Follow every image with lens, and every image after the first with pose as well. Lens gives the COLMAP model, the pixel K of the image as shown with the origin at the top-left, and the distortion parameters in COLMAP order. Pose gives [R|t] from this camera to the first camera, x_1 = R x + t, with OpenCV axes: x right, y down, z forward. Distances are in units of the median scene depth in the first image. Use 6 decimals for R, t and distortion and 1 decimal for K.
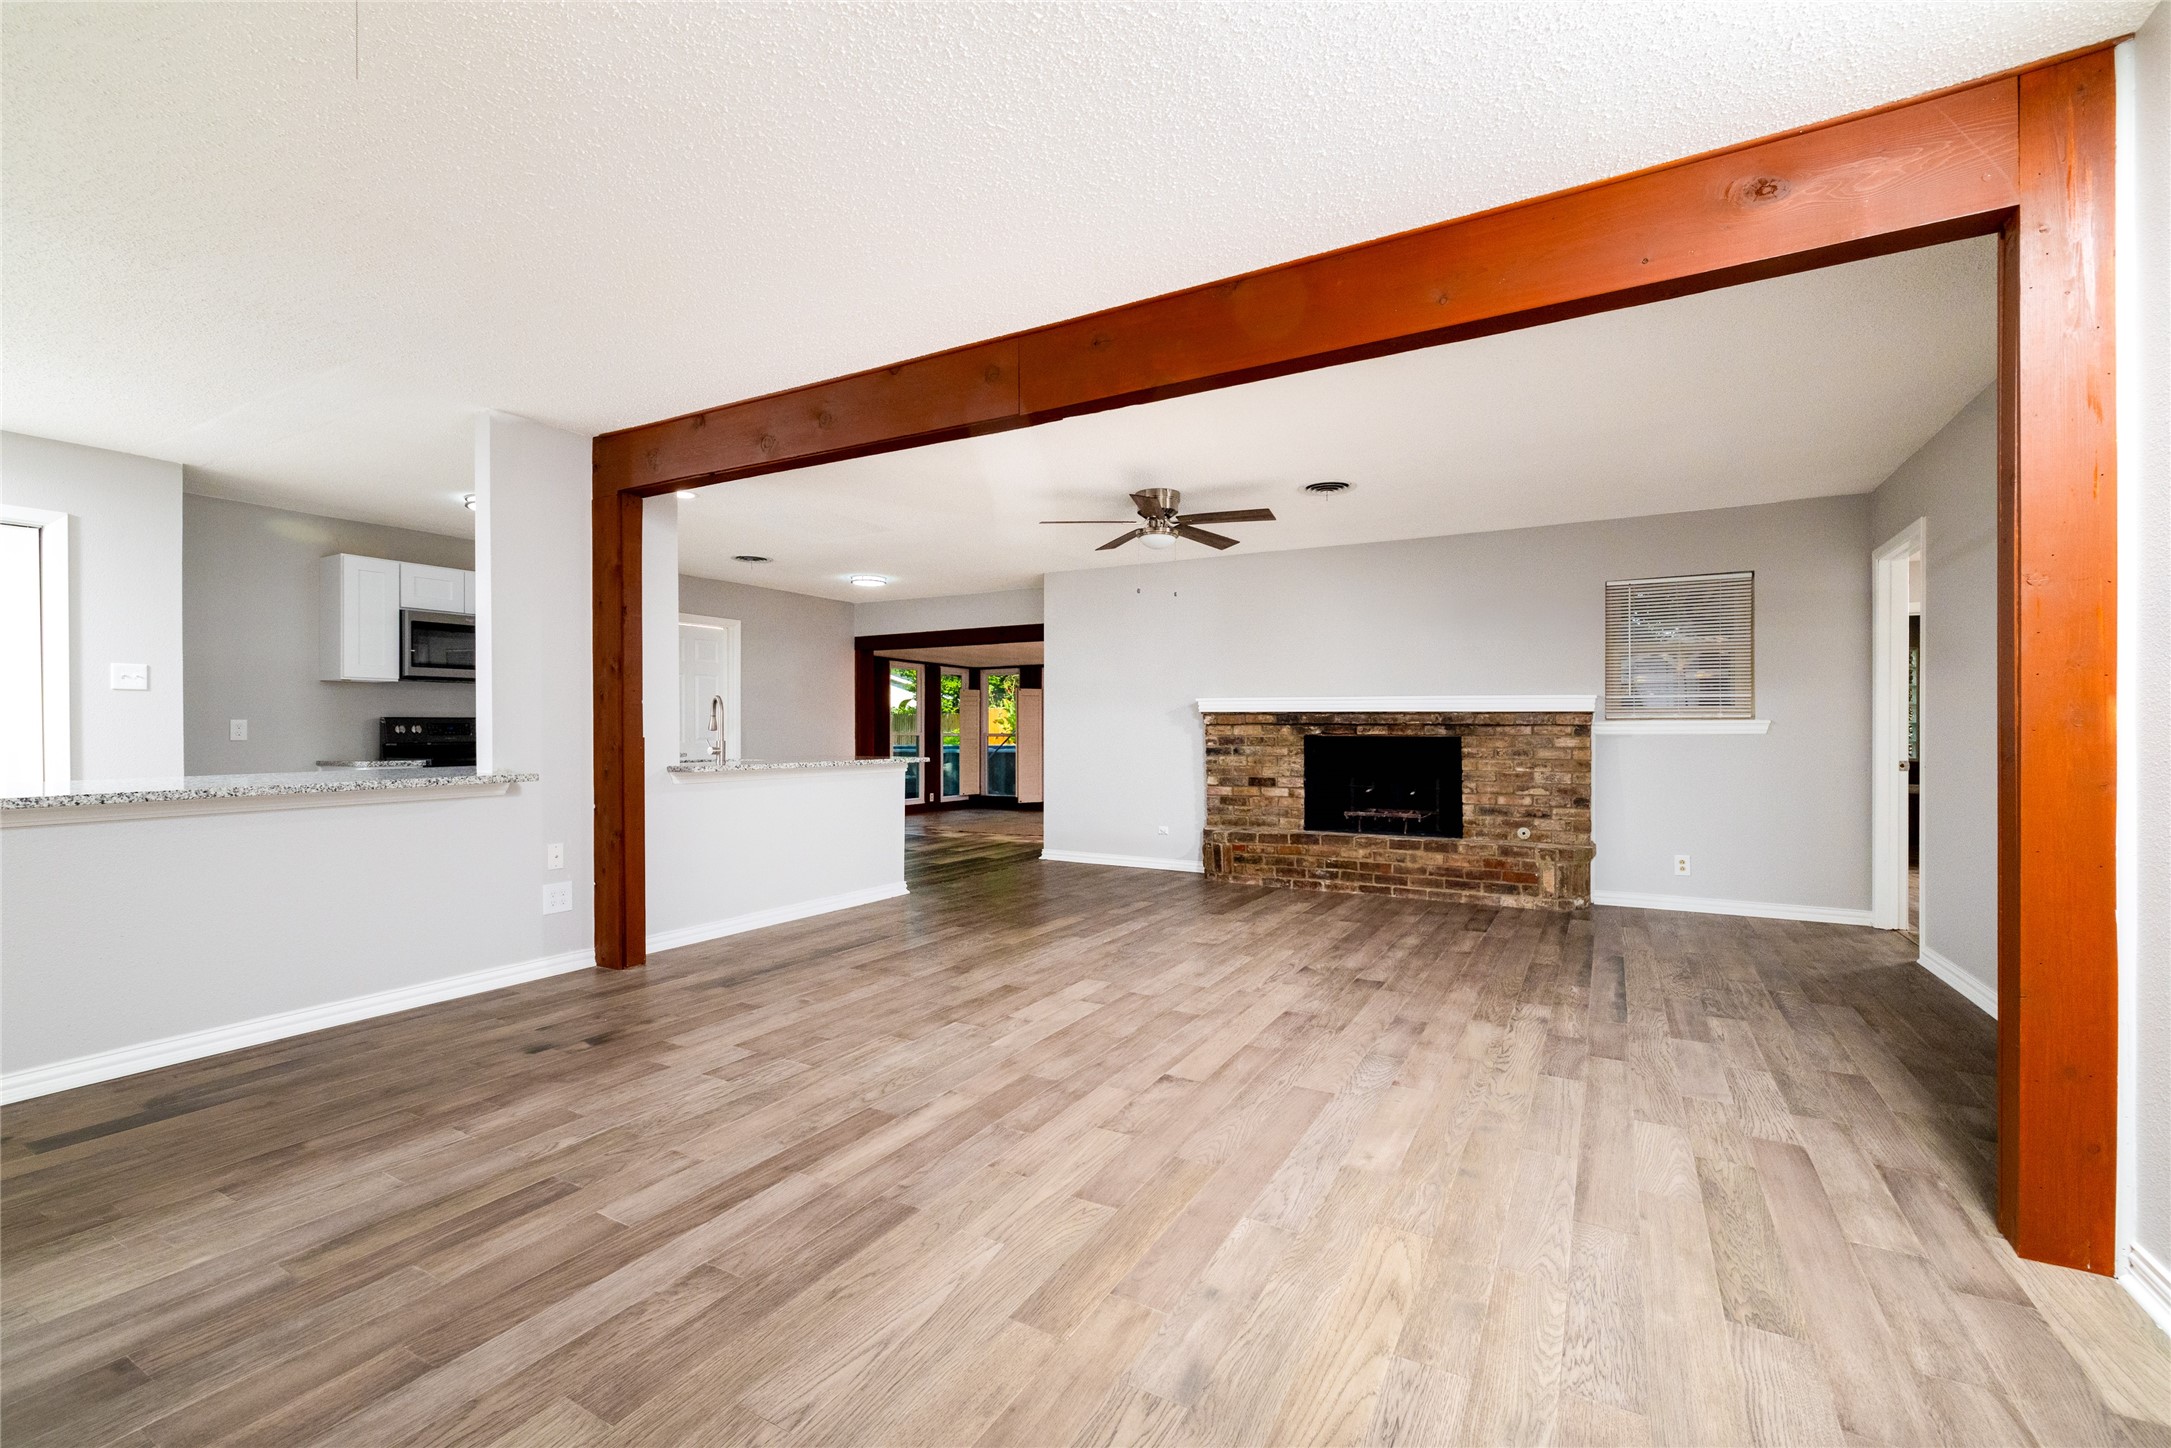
lens RADIAL K [[949.6, 0, 1082.9], [0, 949.6, 729.7], [0, 0, 1]] dist [0.000780, 0.001127]
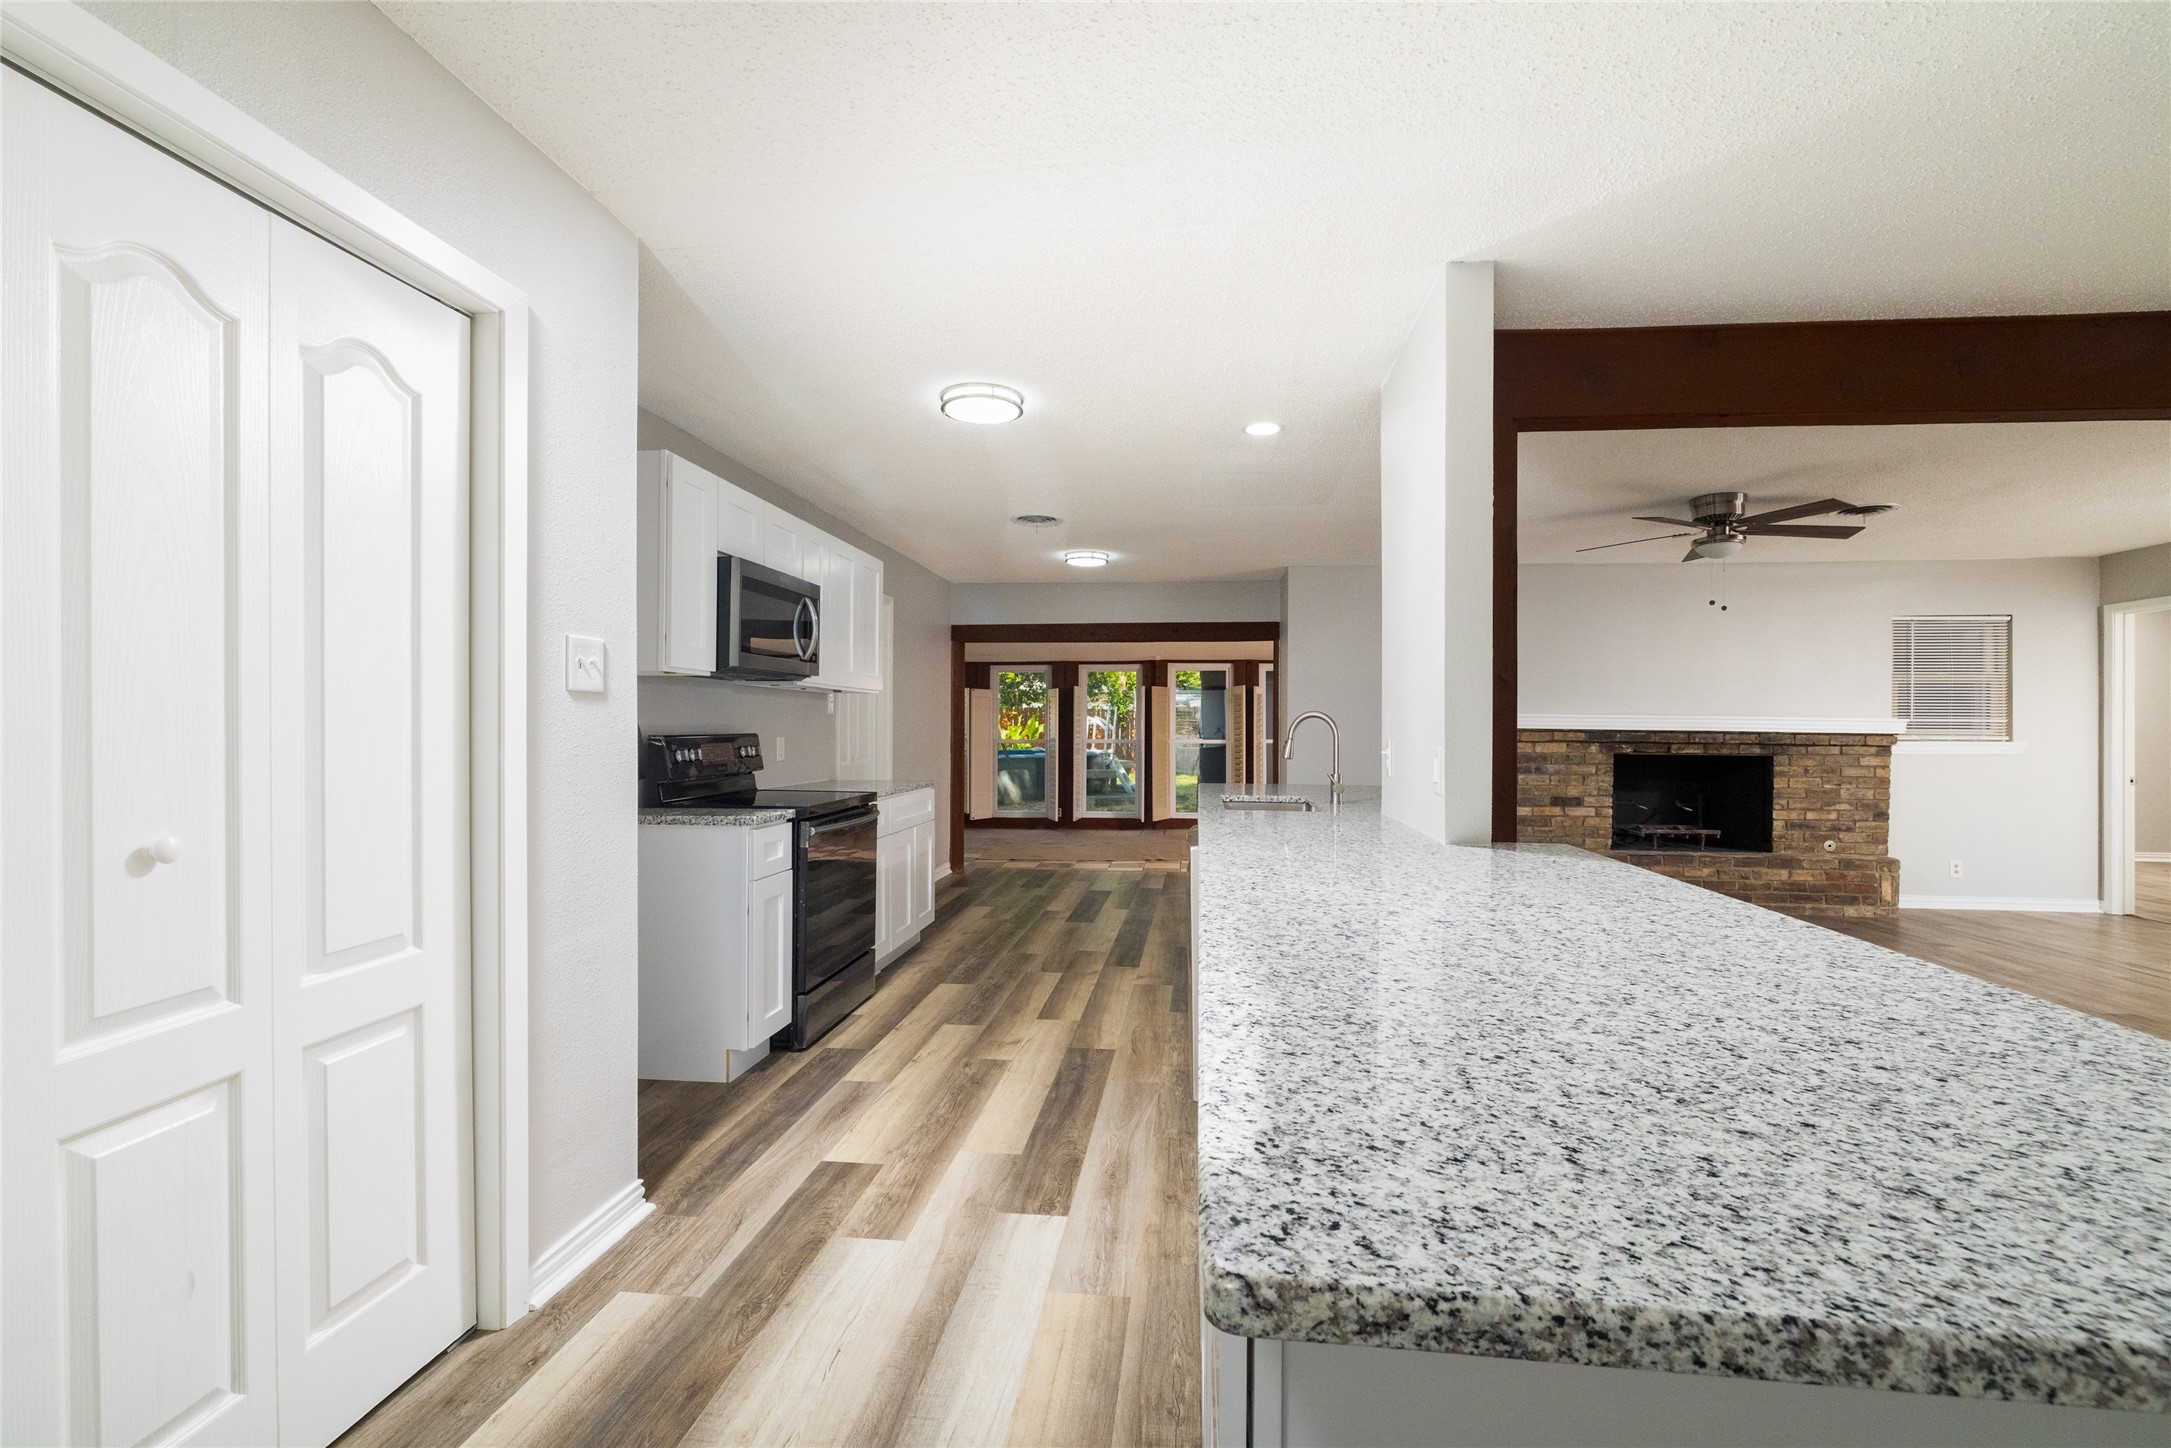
lens RADIAL K [[949.6, 0, 1126.0], [0, 949.6, 726.6], [0, 0, 1]] dist [0.000780, 0.001127]
pose [[0.916765, 0.006479, 0.399373, -0.714726], [-0.005748, 0.999979, -0.003028, -0.018418], [-0.399385, 0.000480, 0.916783, 0.342739]]
